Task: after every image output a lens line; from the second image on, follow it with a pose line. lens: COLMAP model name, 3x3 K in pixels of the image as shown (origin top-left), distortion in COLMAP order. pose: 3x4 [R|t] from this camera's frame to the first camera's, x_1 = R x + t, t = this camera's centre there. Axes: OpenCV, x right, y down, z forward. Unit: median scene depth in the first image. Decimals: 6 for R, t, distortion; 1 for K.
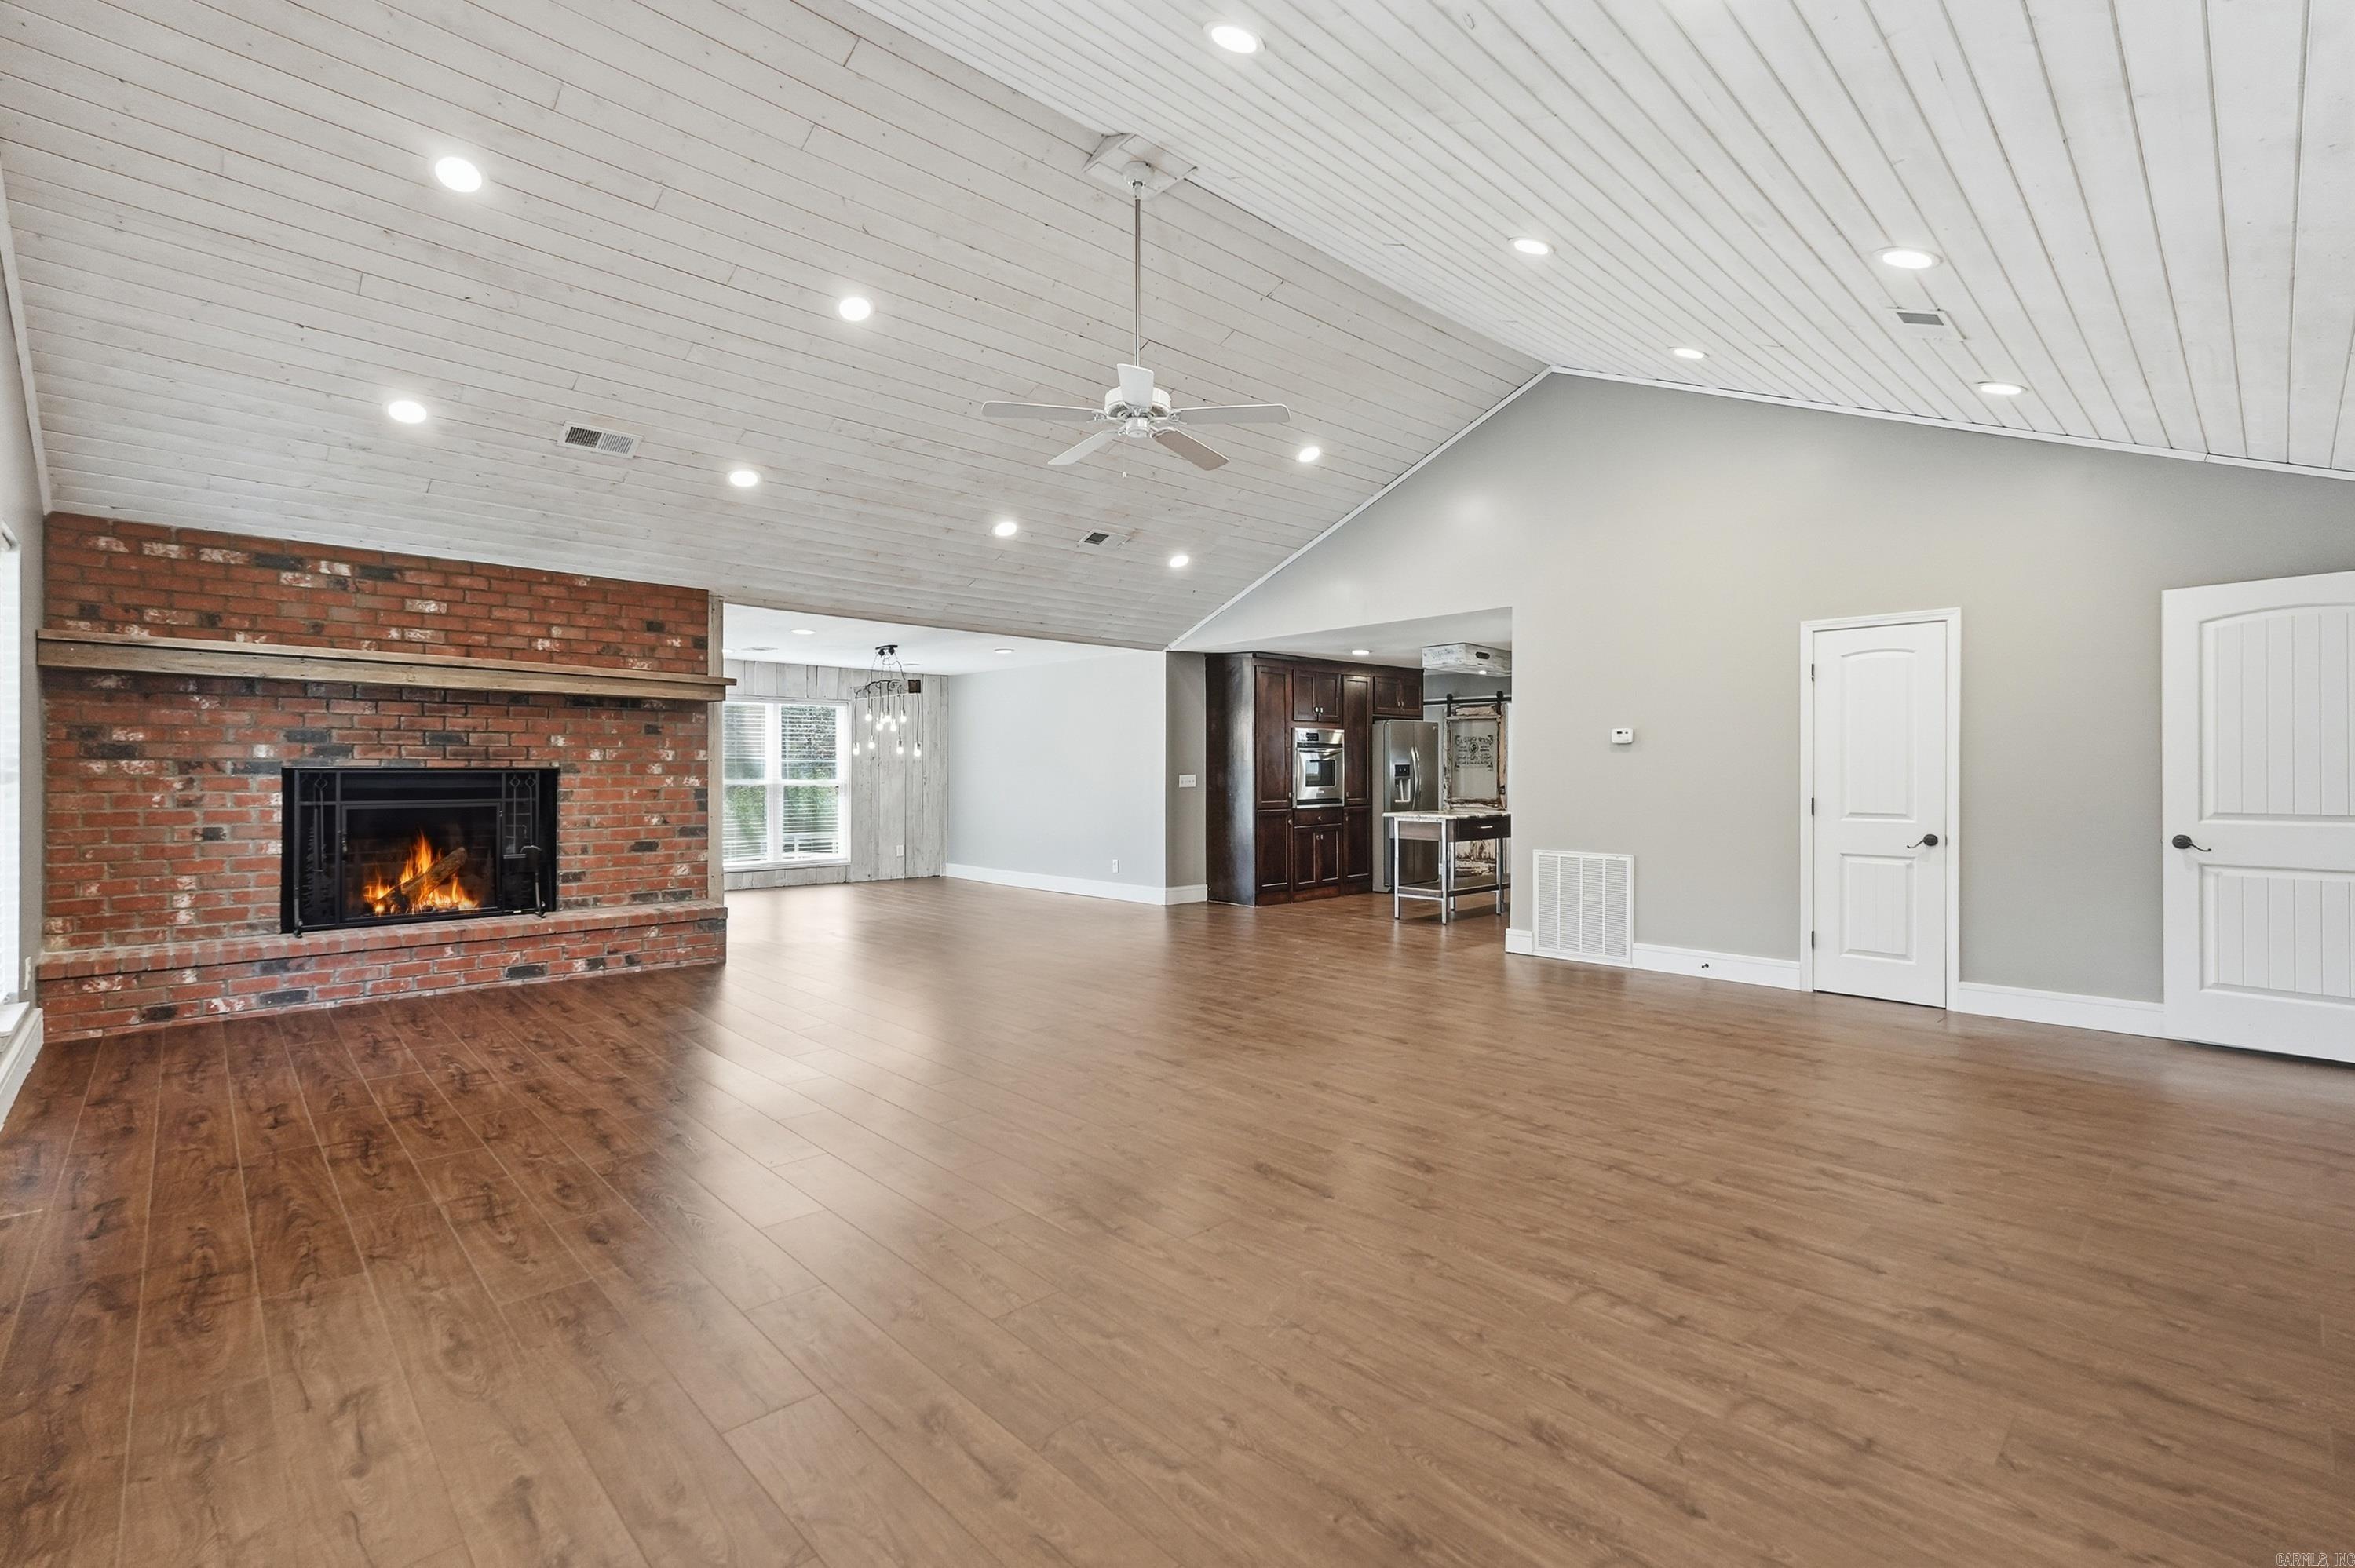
lens RADIAL K [[1060.1, 0, 1181.1], [0, 1060.1, 766.2], [0, 0, 1]] dist [-0.018043, 0.010162]
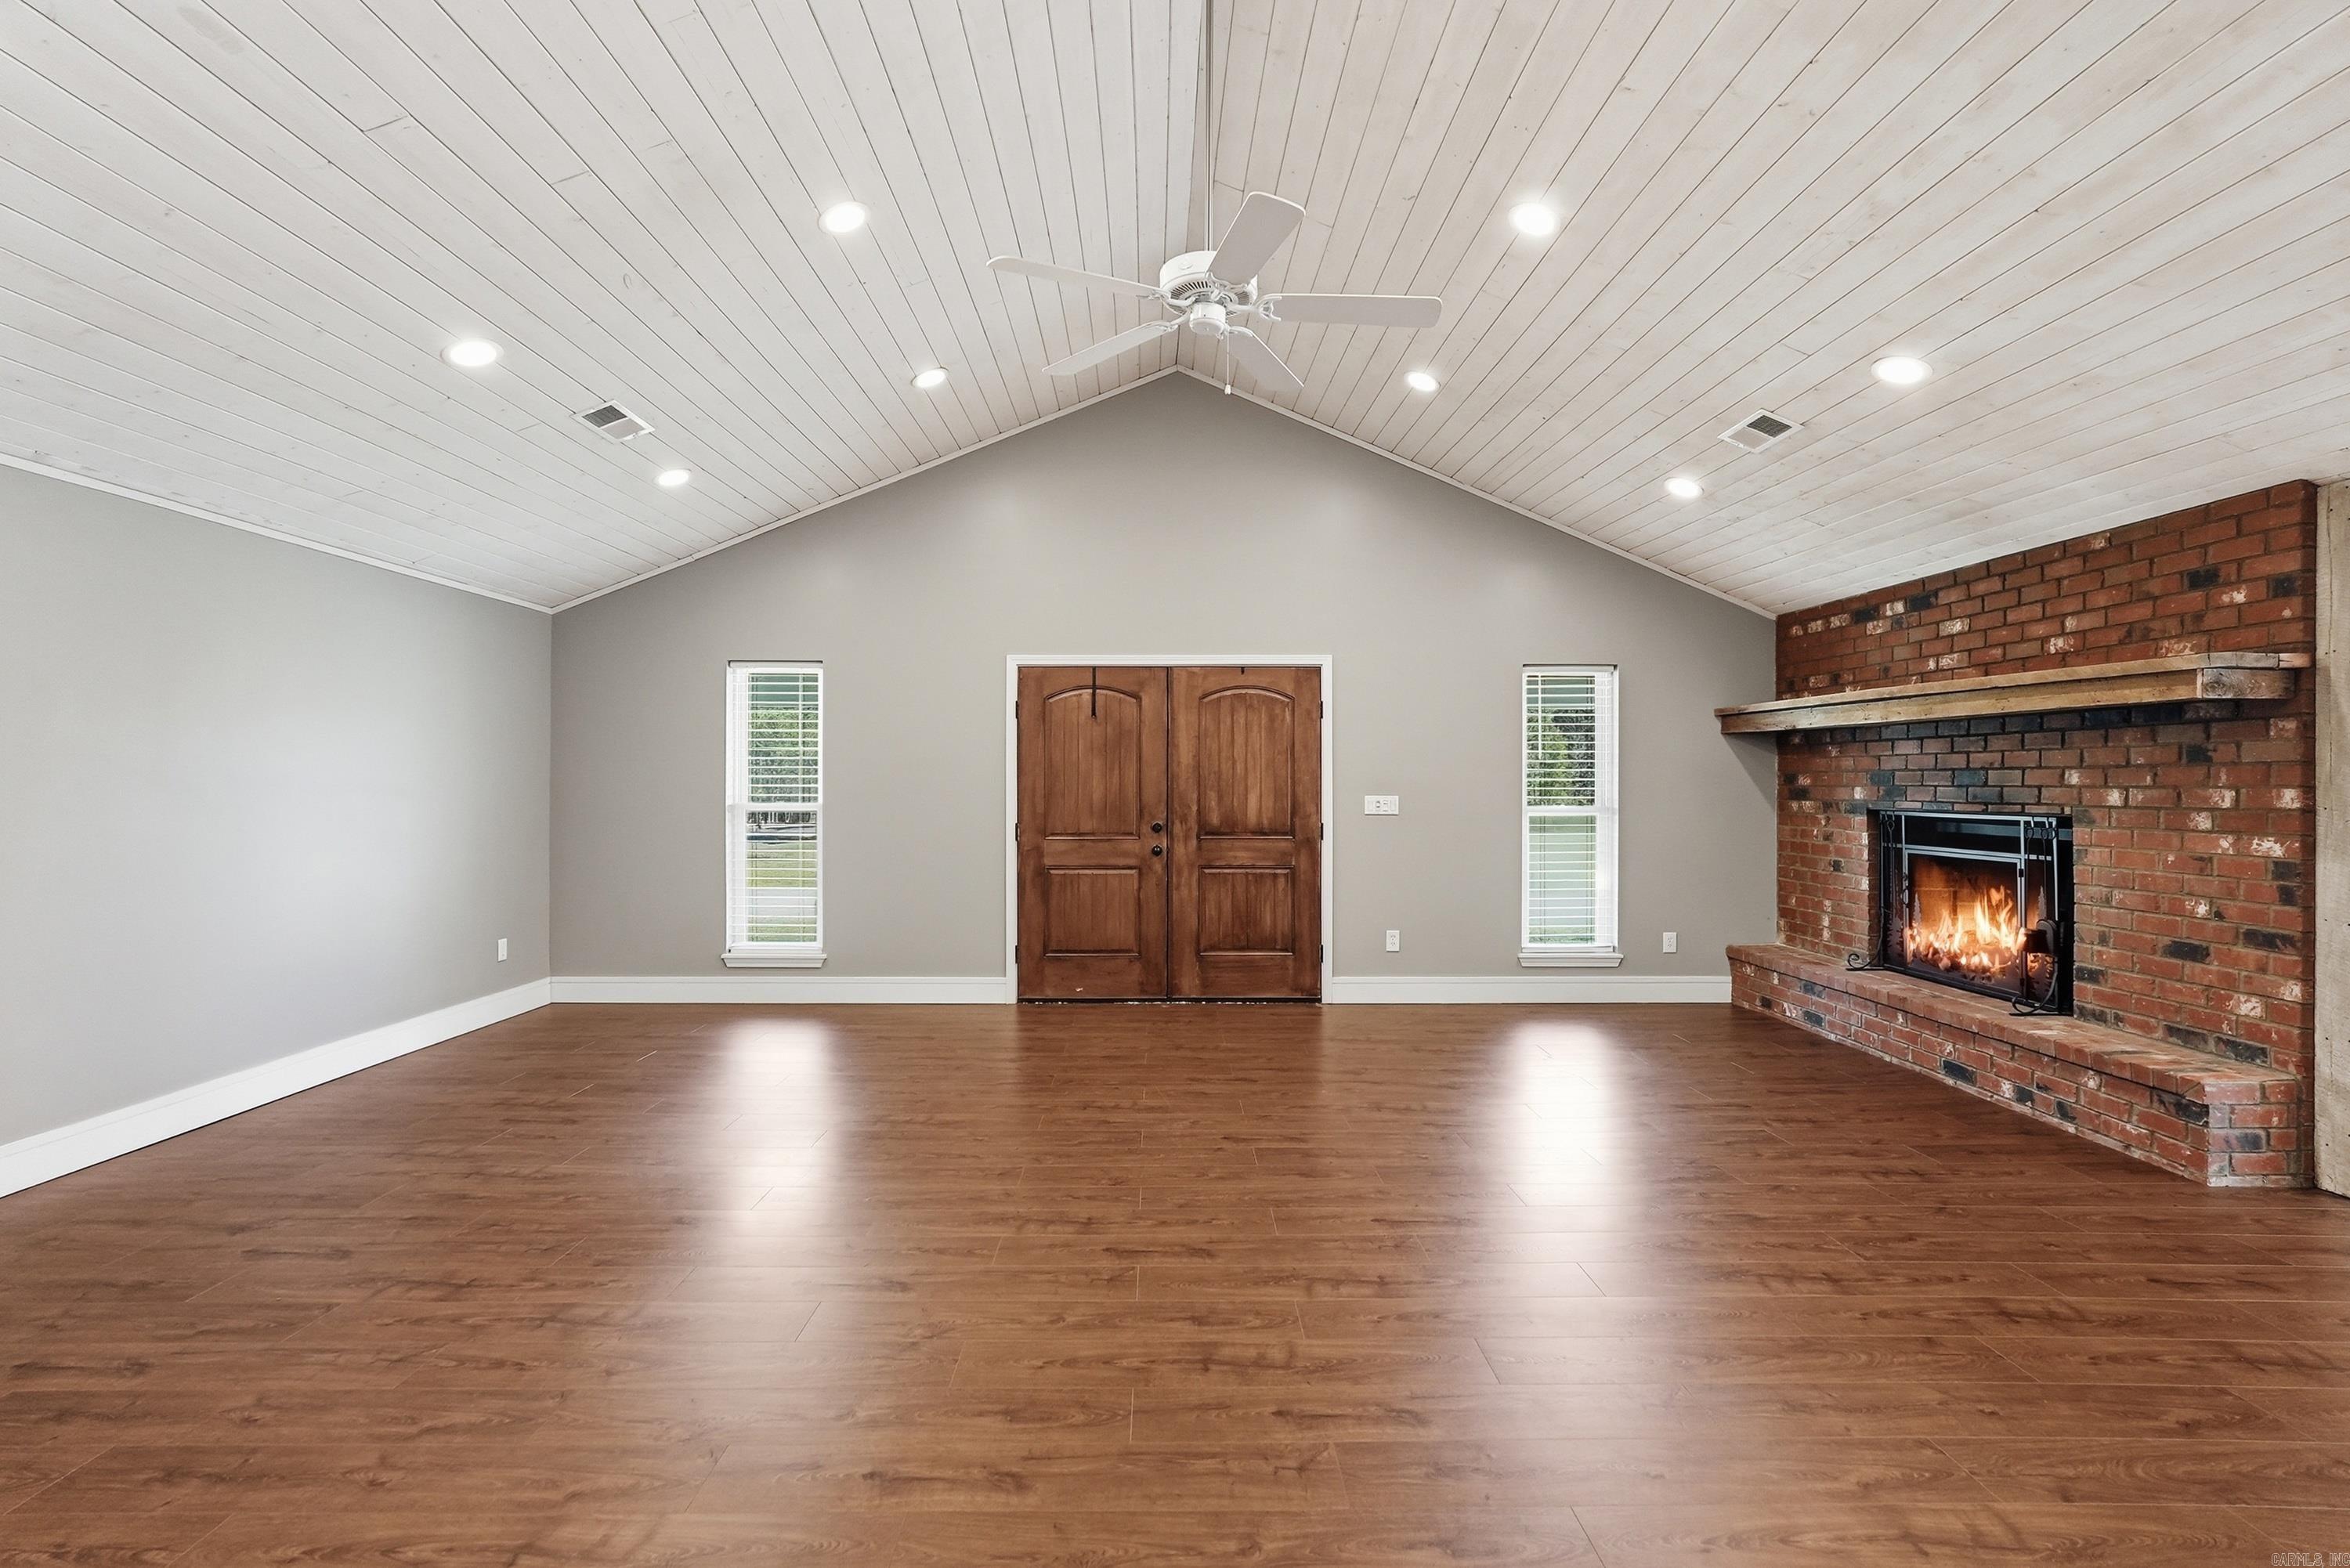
lens RADIAL K [[1051.7, 0, 1174.3], [0, 1051.7, 776.9], [0, 0, 1]] dist [-0.014704, 0.007996]
pose [[-0.678936, -0.008140, -0.734152, 0.371032], [-0.001748, 0.999954, -0.009471, -0.018559], [0.734196, -0.005147, -0.678919, 1.154195]]
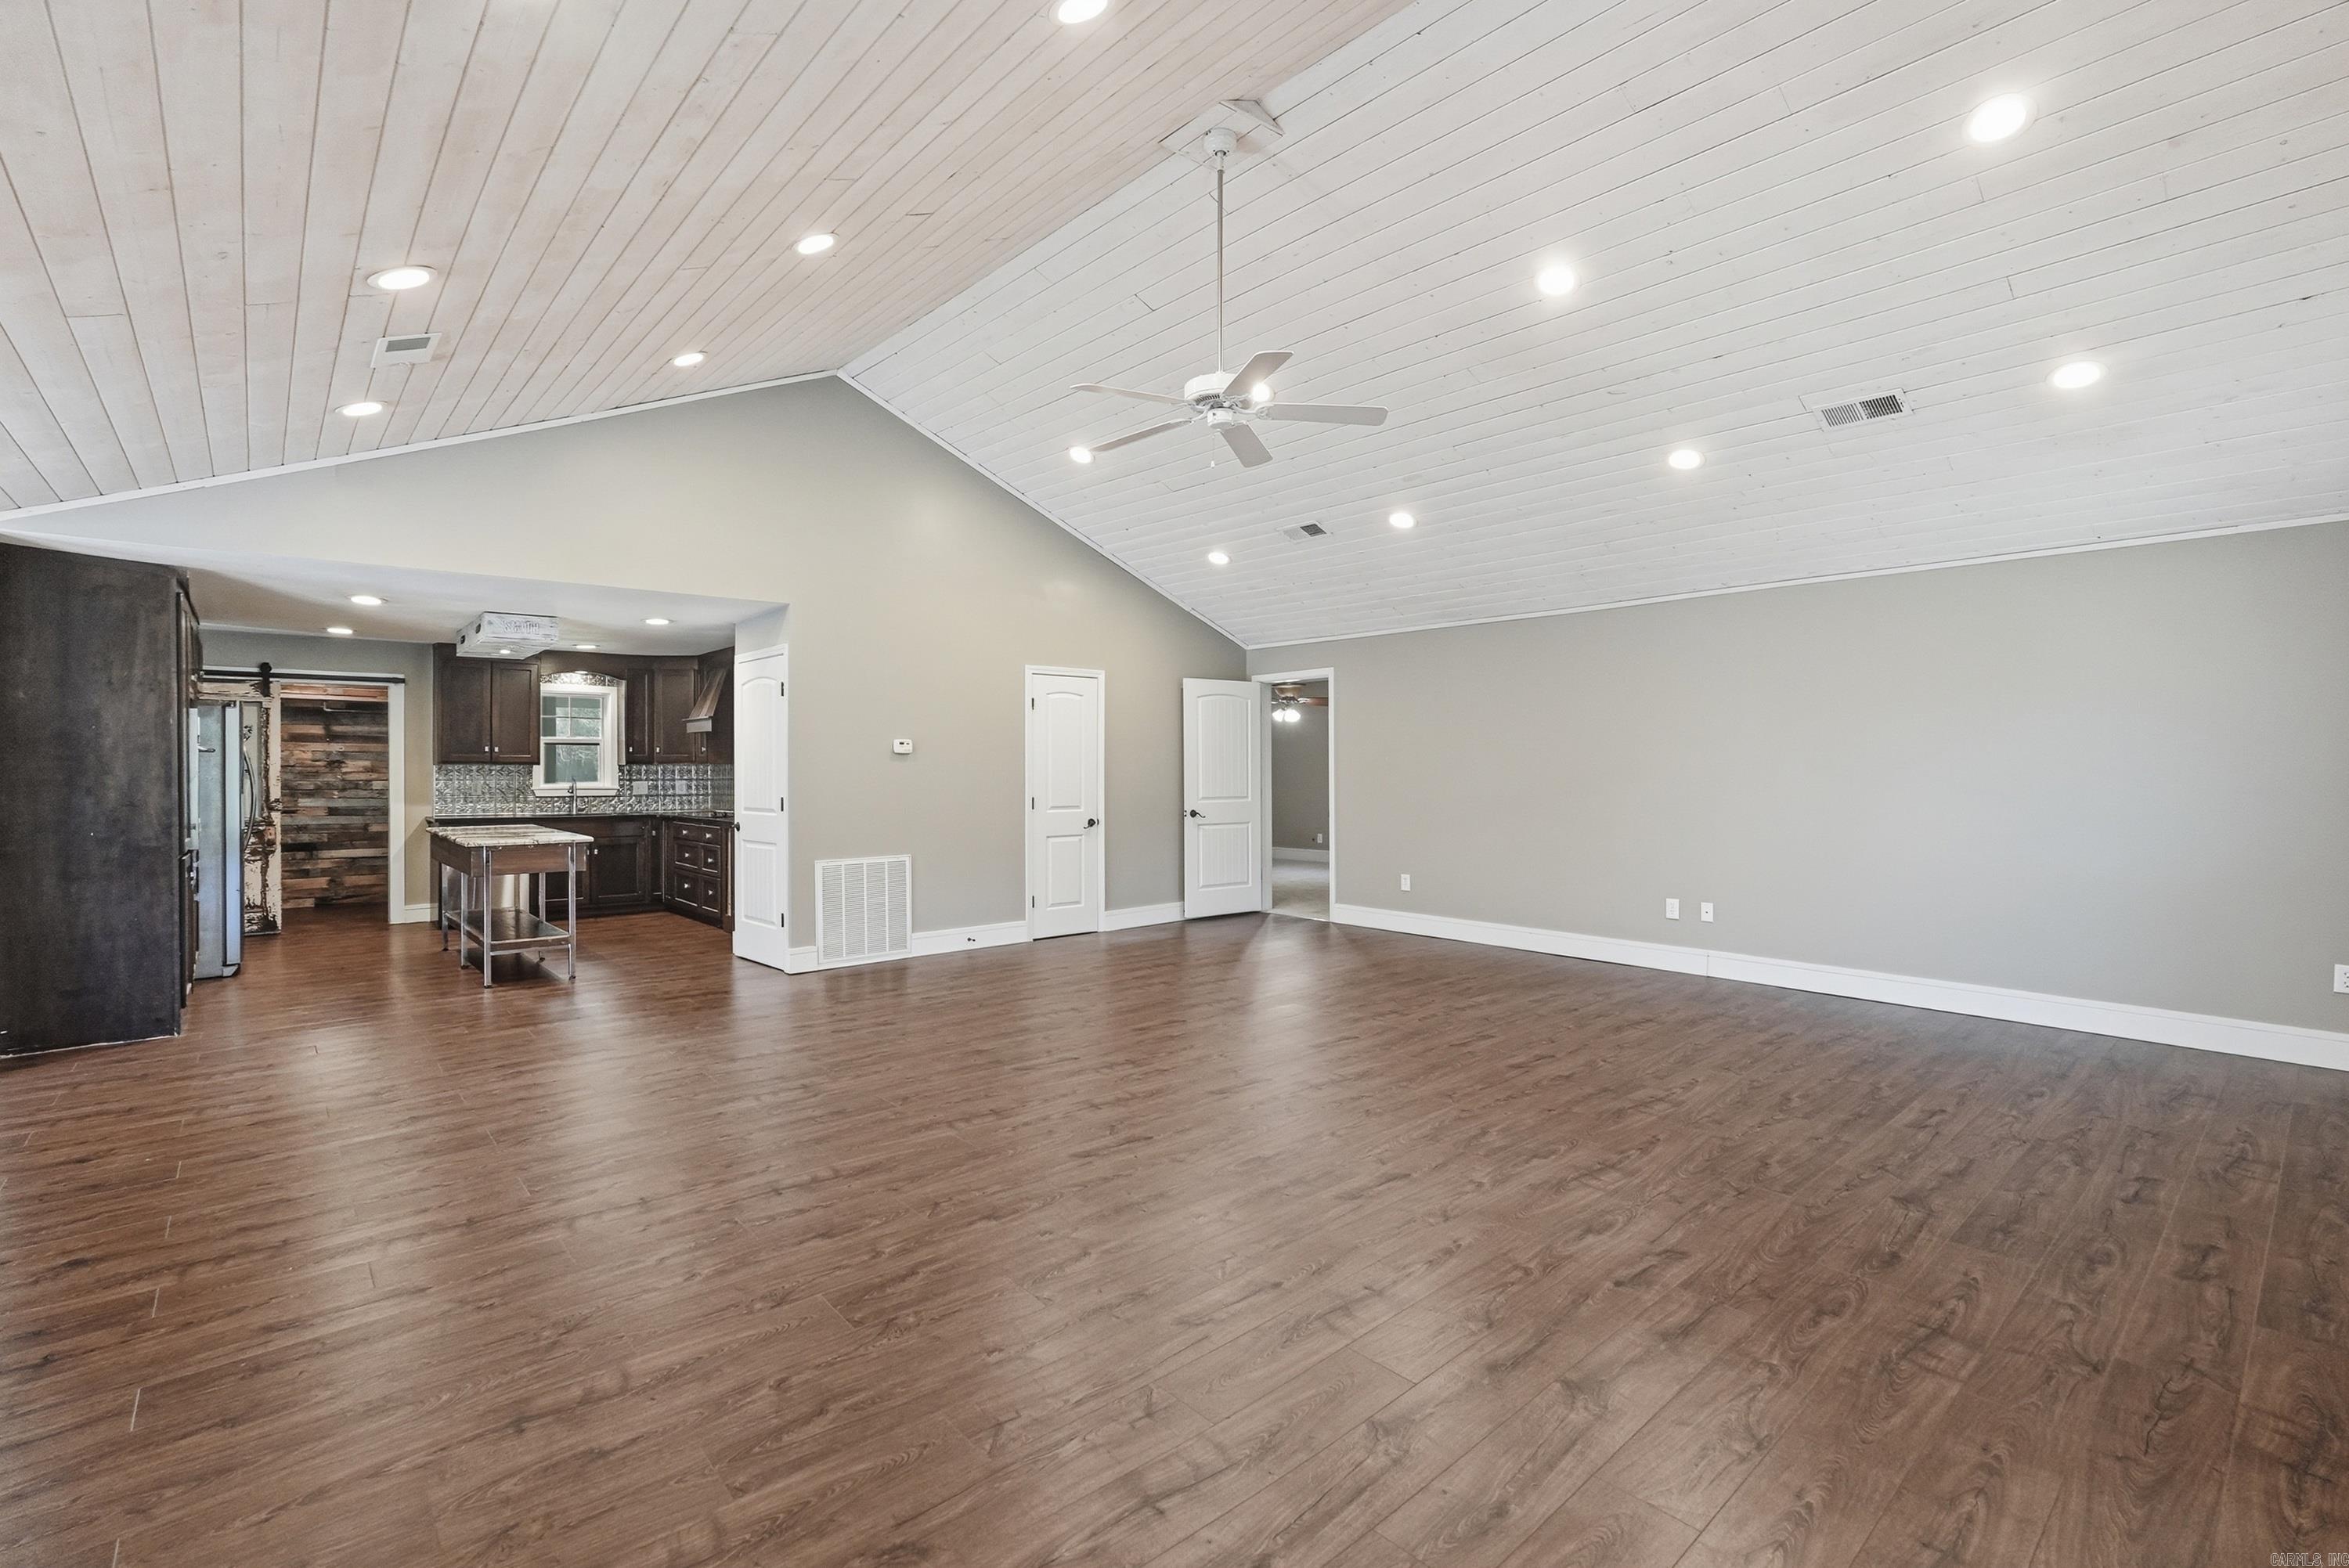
lens RADIAL K [[1051.2, 0, 1173.8], [0, 1051.2, 776.9], [0, 0, 1]] dist [-0.014704, 0.007996]
pose [[0.034577, -0.013272, 0.999314, -0.771450], [-0.003692, 0.999903, 0.013408, -0.015185], [-0.999395, -0.004153, 0.034525, 0.809261]]
